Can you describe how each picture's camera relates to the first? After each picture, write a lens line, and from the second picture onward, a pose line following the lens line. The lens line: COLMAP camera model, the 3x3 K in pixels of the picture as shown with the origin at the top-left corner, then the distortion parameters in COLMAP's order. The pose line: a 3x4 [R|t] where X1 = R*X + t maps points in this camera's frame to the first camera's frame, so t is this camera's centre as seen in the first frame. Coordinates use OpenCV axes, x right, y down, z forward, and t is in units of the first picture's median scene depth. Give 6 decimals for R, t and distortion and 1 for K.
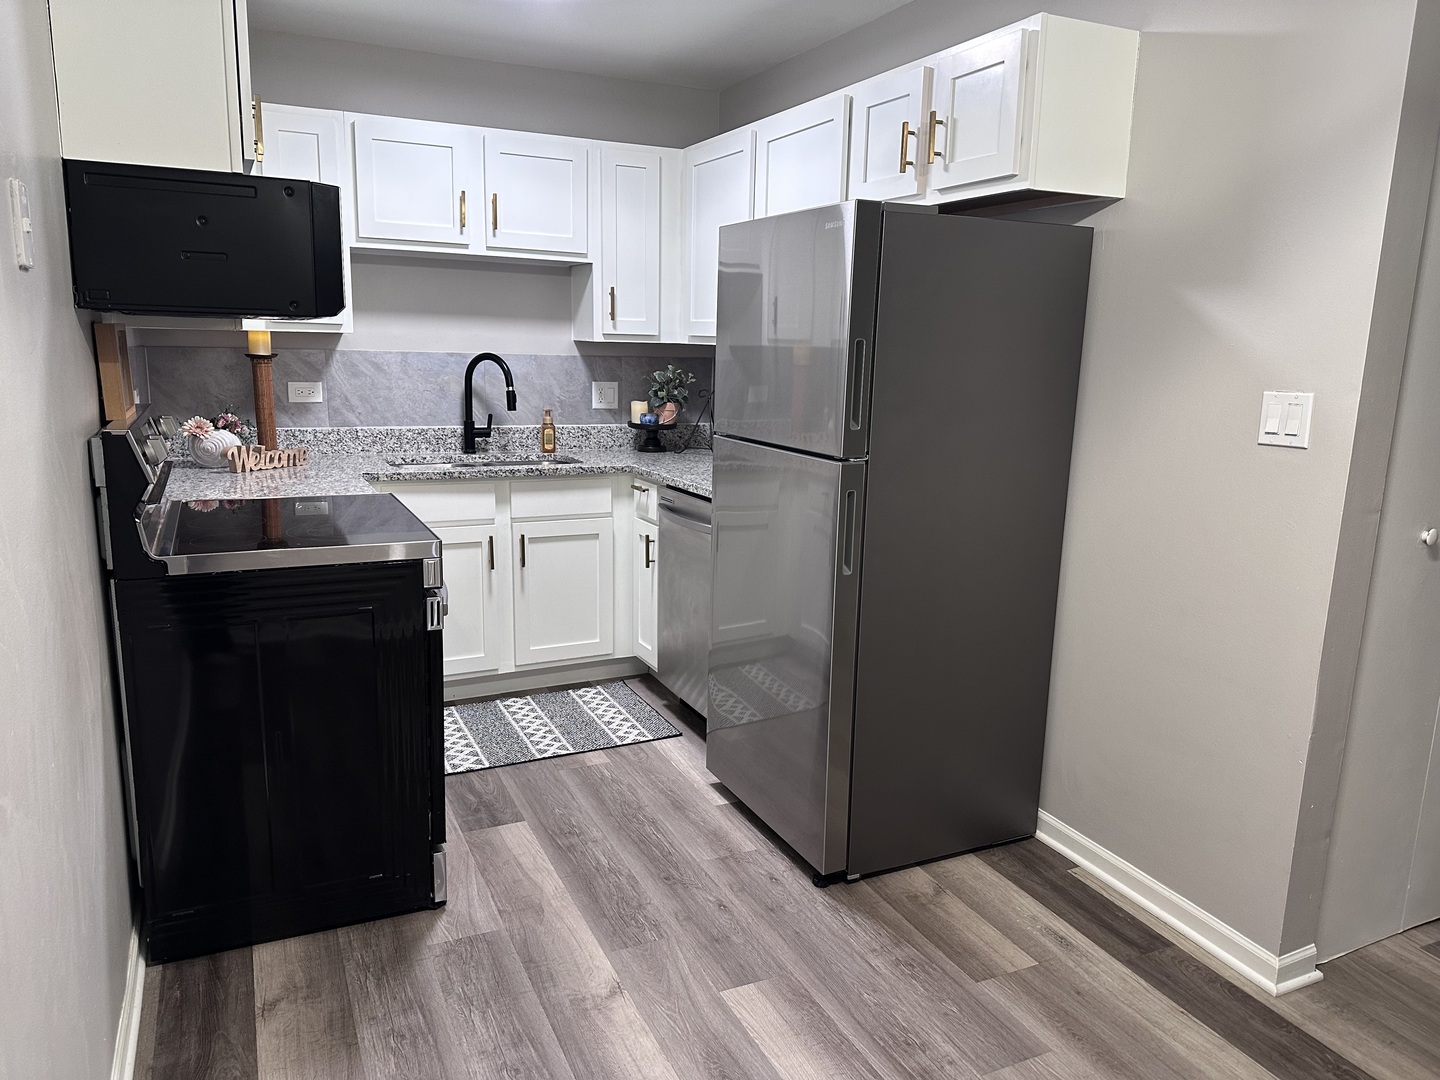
lens RADIAL K [[996.9, 0, 698.7], [0, 996.9, 543.1], [0, 0, 1]] dist [0.003780, -0.029057]
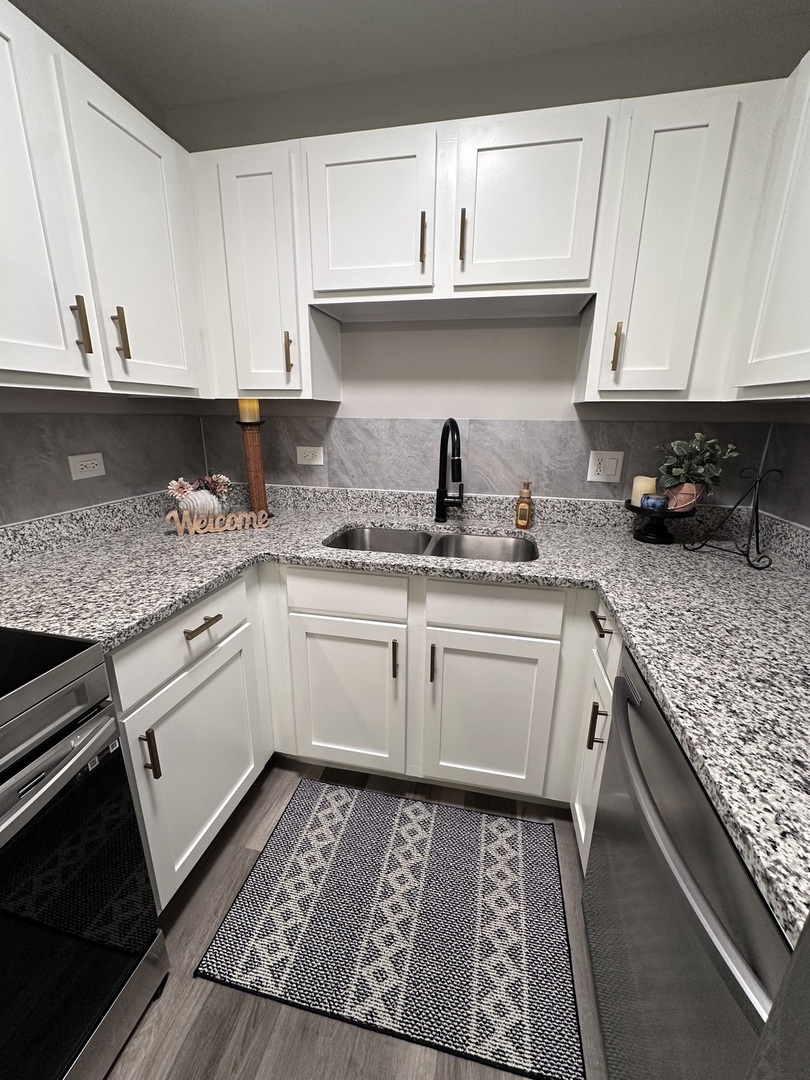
lens RADIAL K [[431.0, 0, 400.4], [0, 431.0, 544.8], [0, 0, 1]] dist [0.003547, -0.000431]
pose [[0.795329, 0.156354, -0.585666, -0.004498], [-0.105159, 0.987101, 0.120719, -0.117117], [0.596987, -0.034423, 0.801512, 0.640034]]
